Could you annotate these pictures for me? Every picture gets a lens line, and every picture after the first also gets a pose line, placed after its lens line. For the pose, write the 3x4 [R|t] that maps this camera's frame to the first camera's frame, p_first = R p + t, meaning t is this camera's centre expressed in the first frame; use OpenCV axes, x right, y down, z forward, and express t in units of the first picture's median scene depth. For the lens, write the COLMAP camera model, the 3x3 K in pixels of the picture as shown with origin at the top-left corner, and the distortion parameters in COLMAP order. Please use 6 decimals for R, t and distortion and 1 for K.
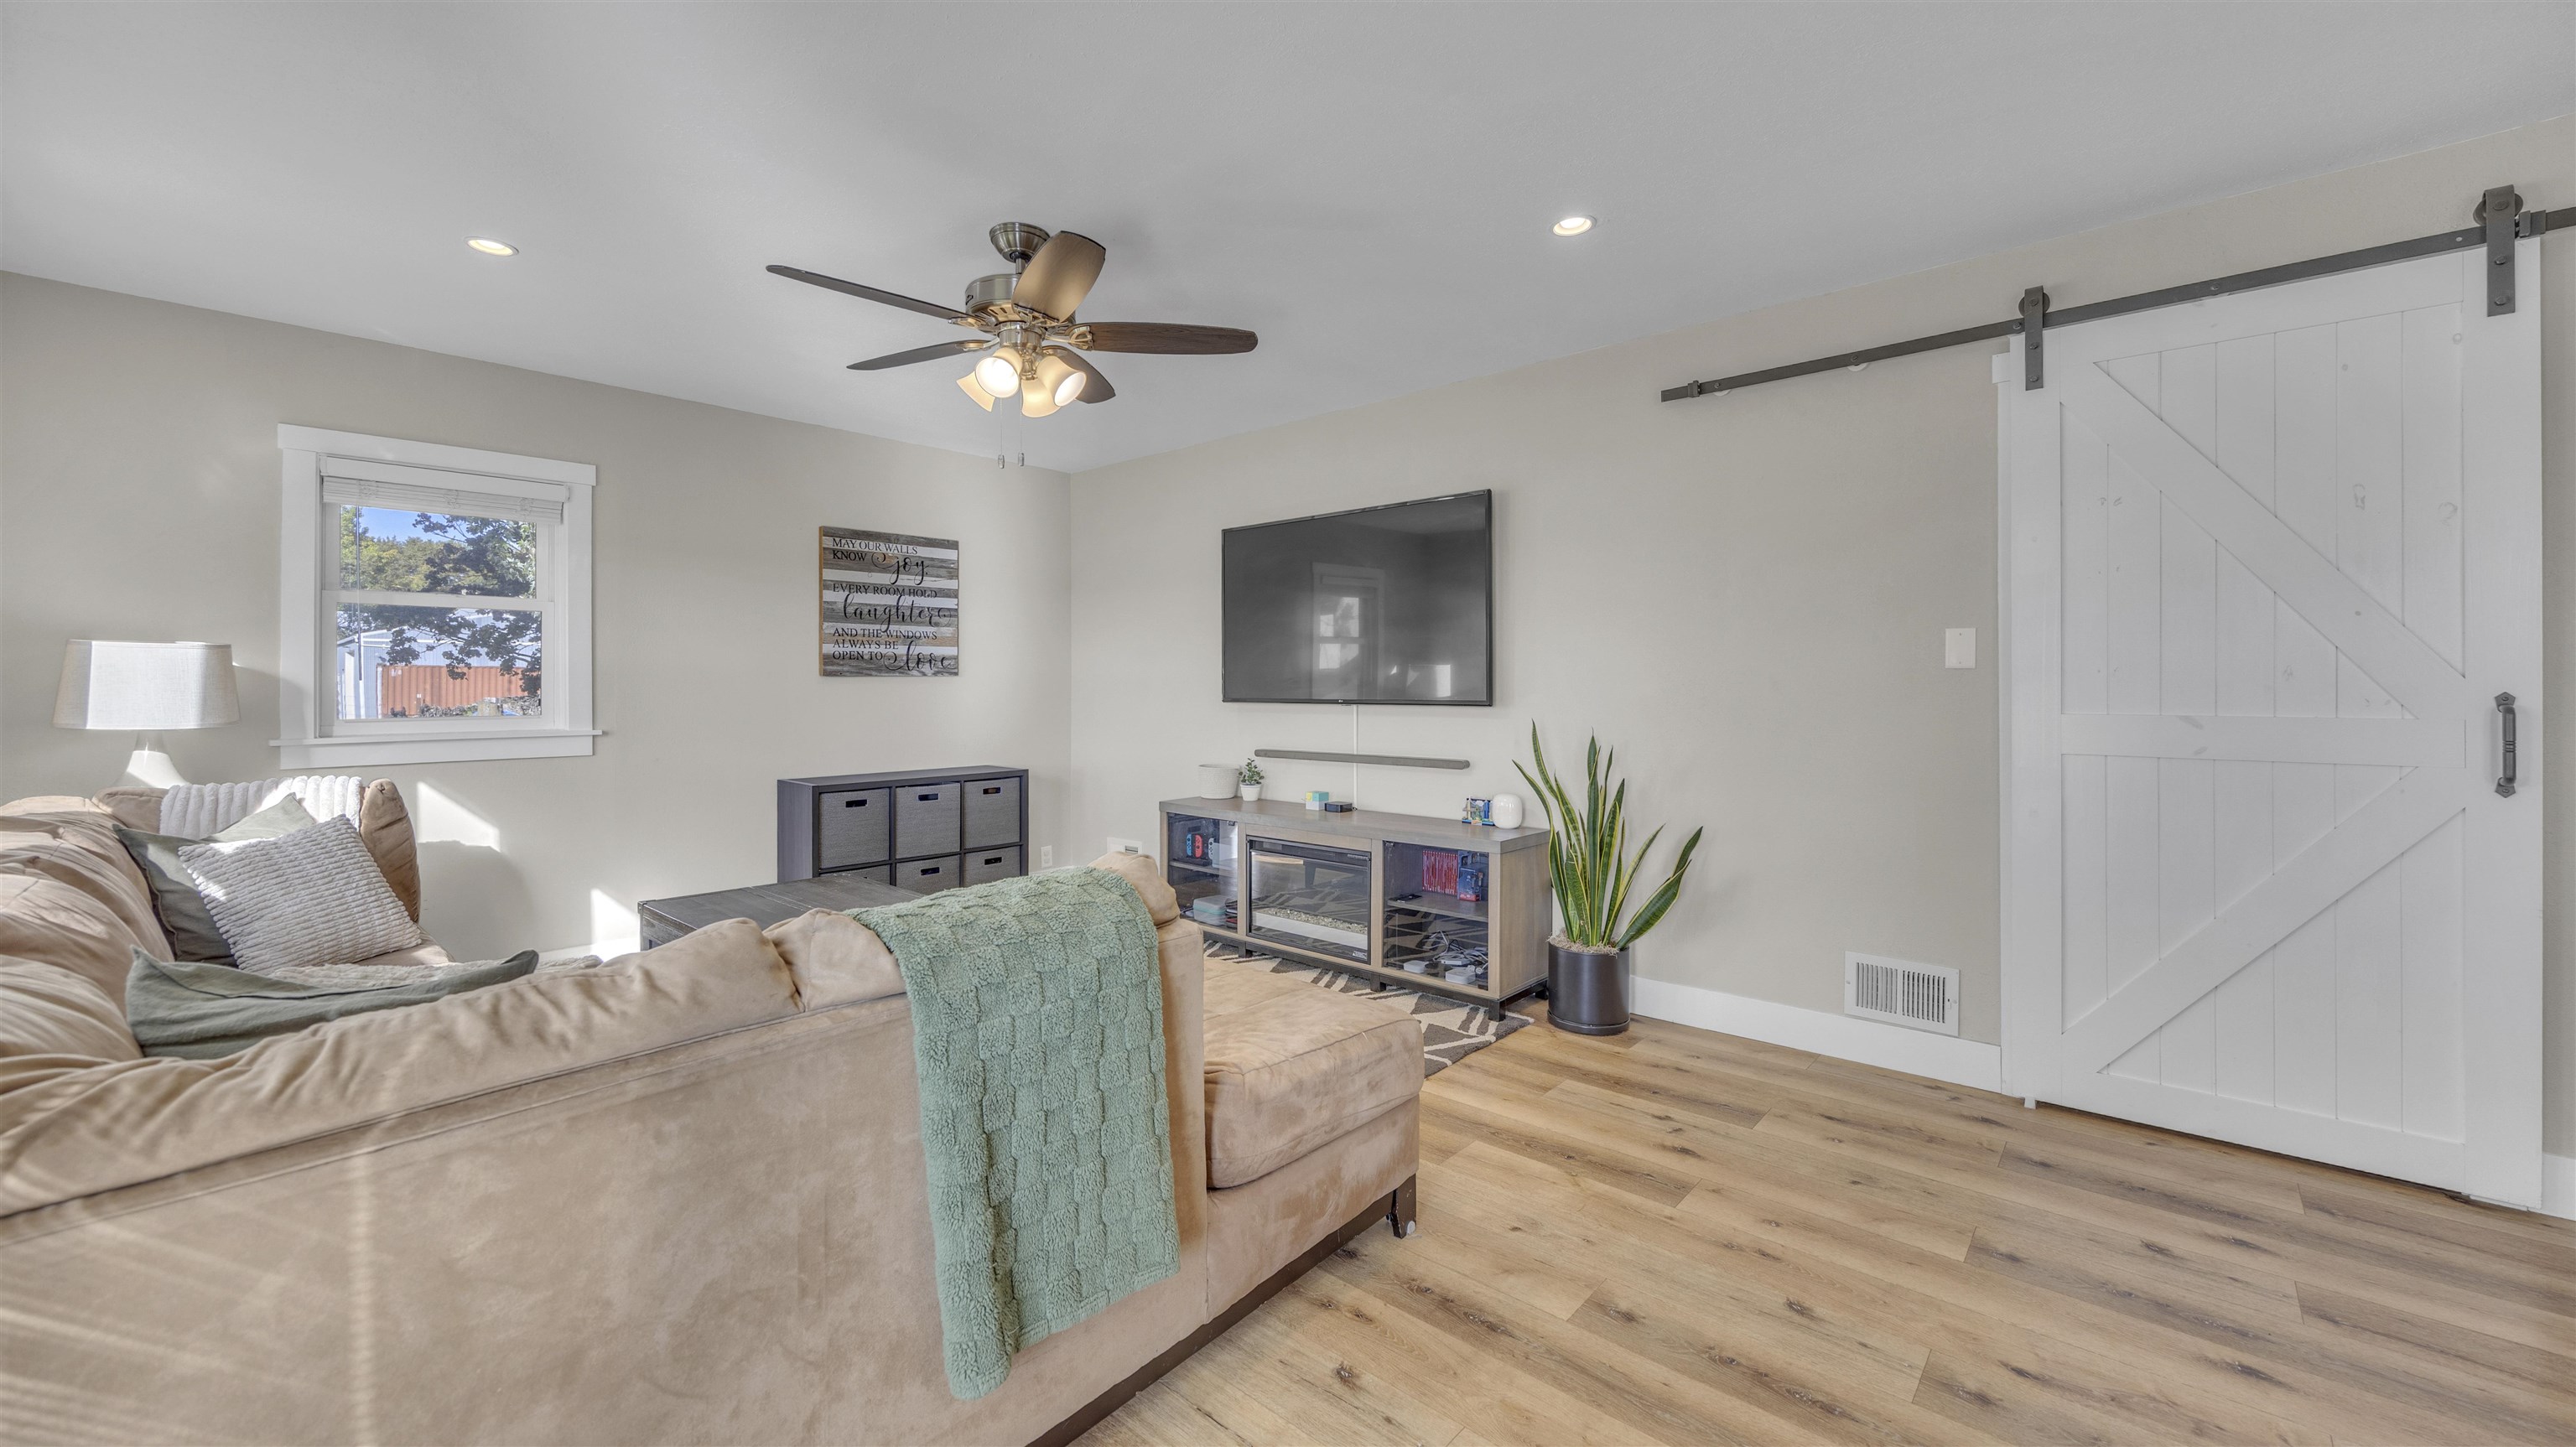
lens RADIAL K [[978.7, 0, 1284.2], [0, 978.7, 709.0], [0, 0, 1]] dist [-0.005024, -0.000078]
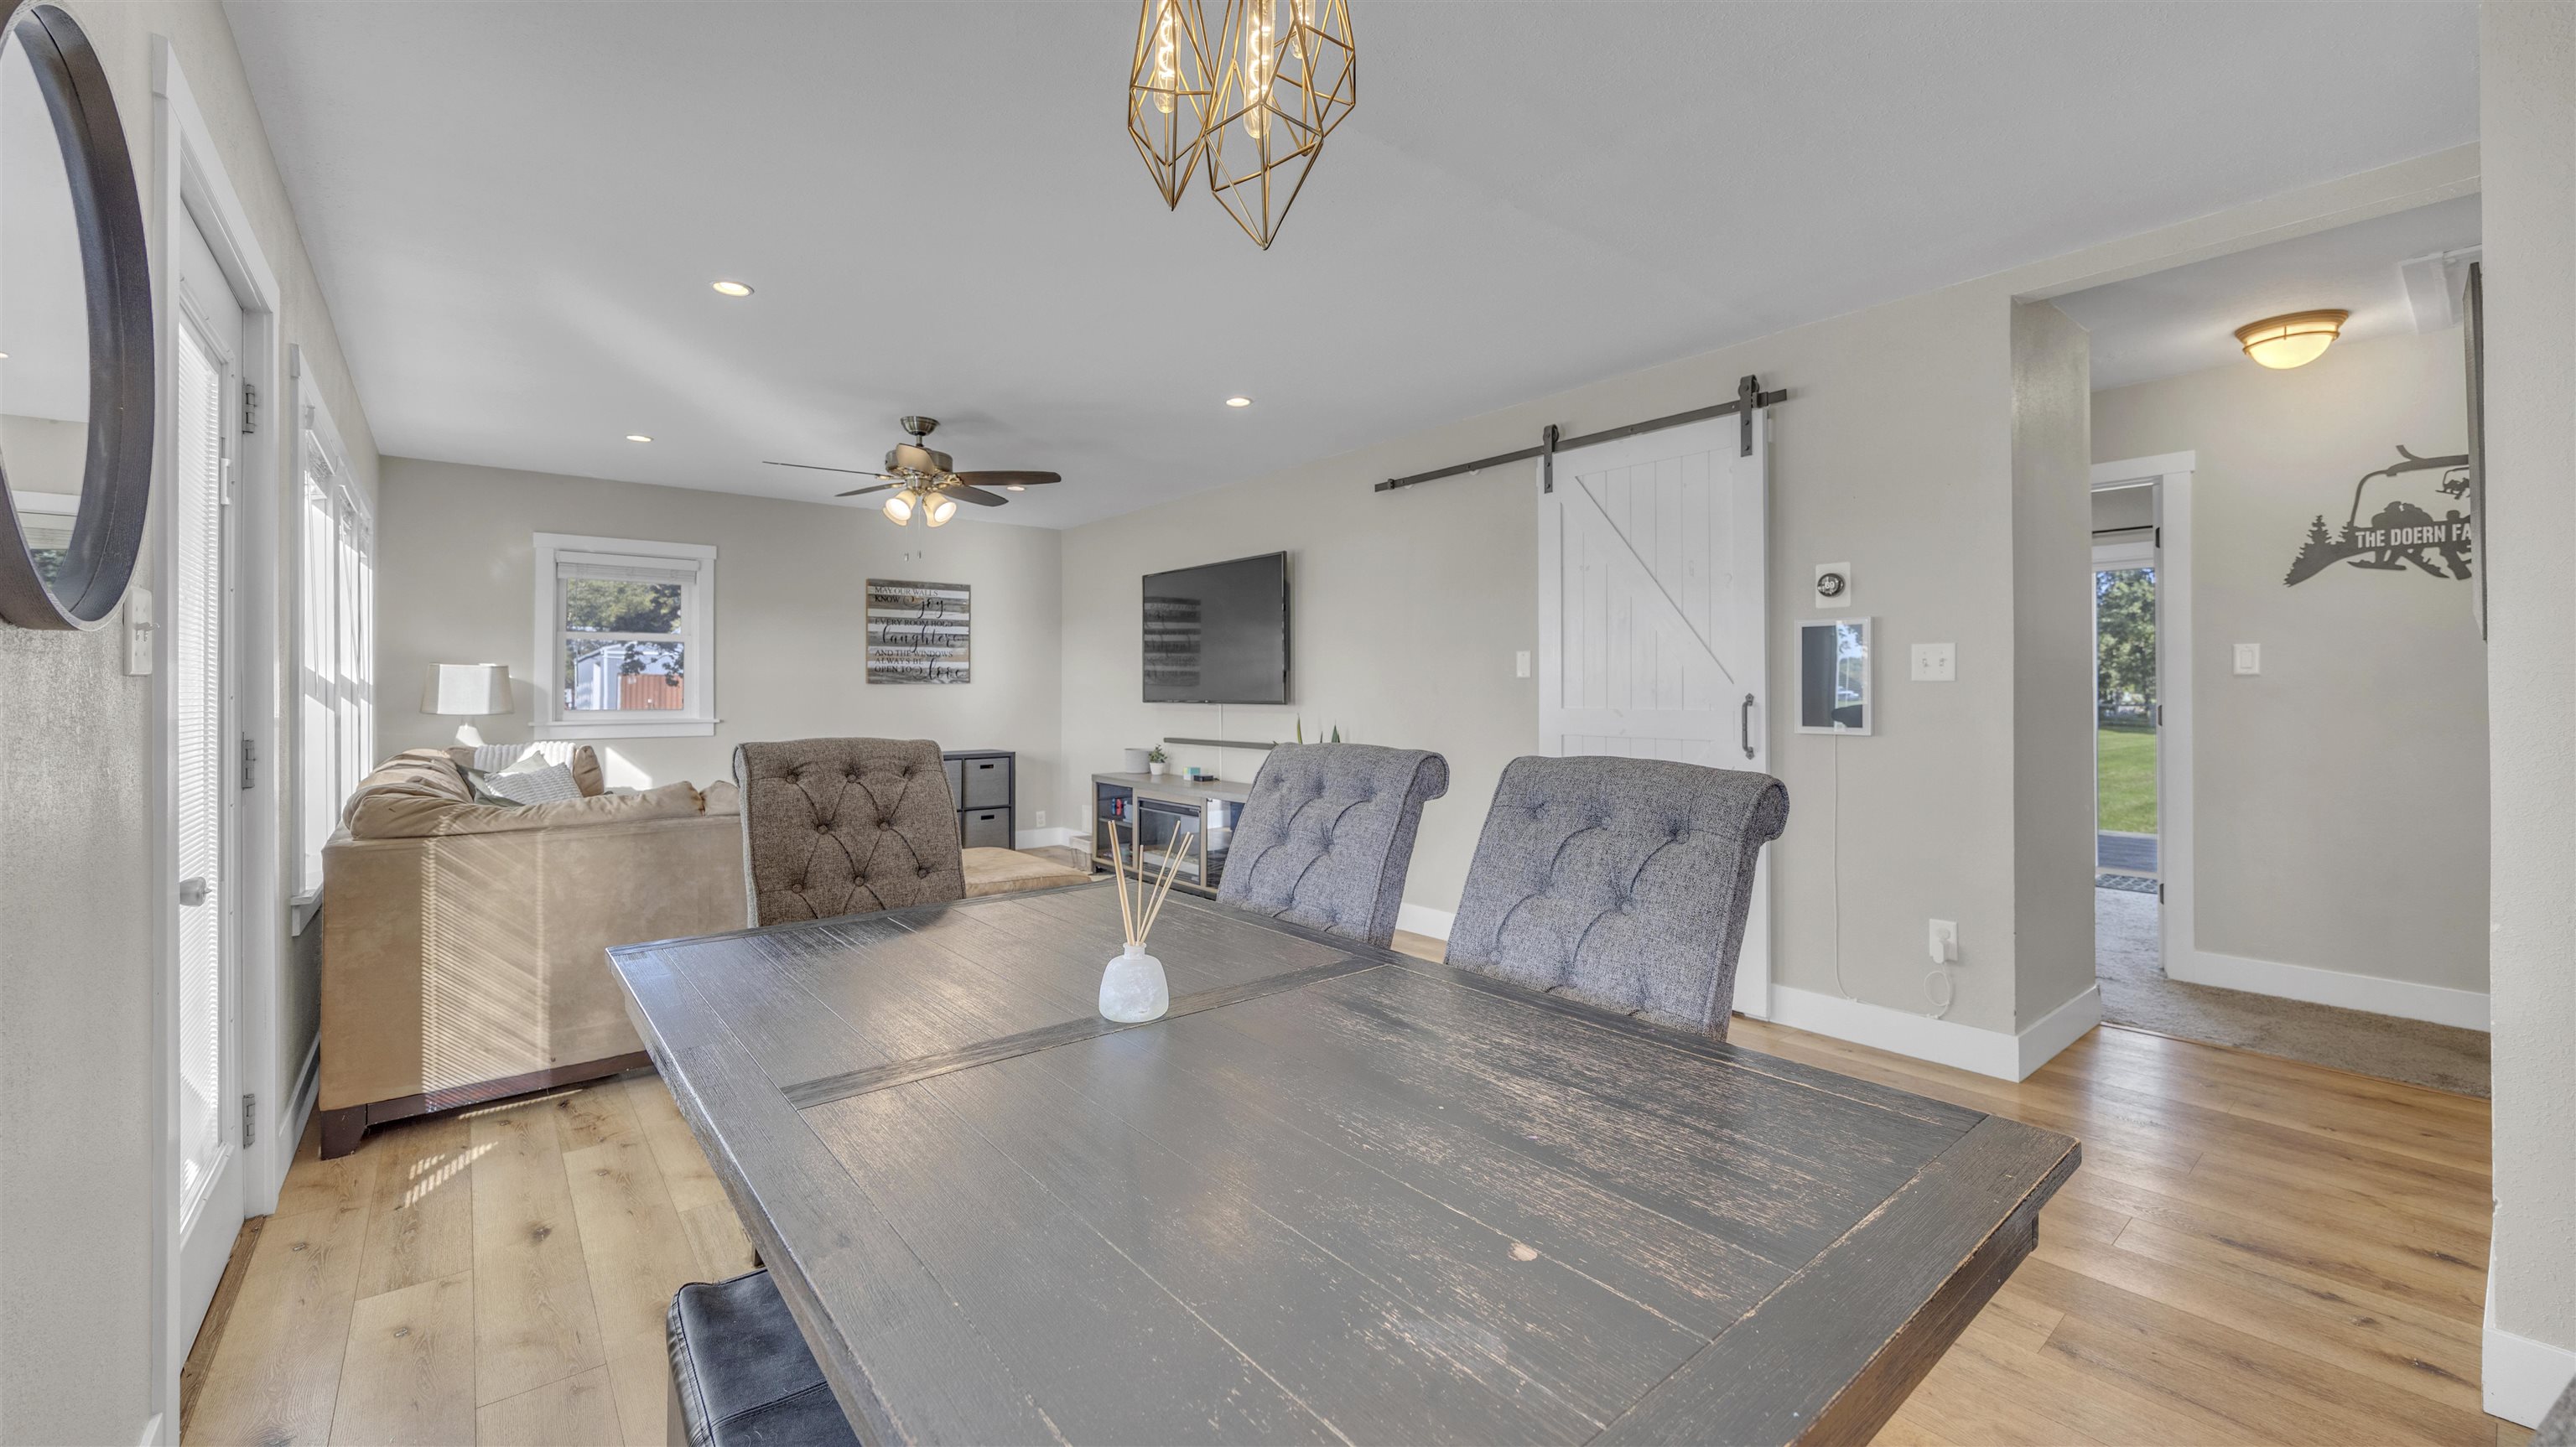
lens RADIAL K [[978.7, 0, 1283.8], [0, 978.7, 711.6], [0, 0, 1]] dist [-0.005024, -0.000078]
pose [[0.988616, 0.004032, -0.150405, 0.367948], [-0.004823, 0.999976, -0.004897, 0.012352], [0.150382, 0.005567, 0.988612, -0.344068]]
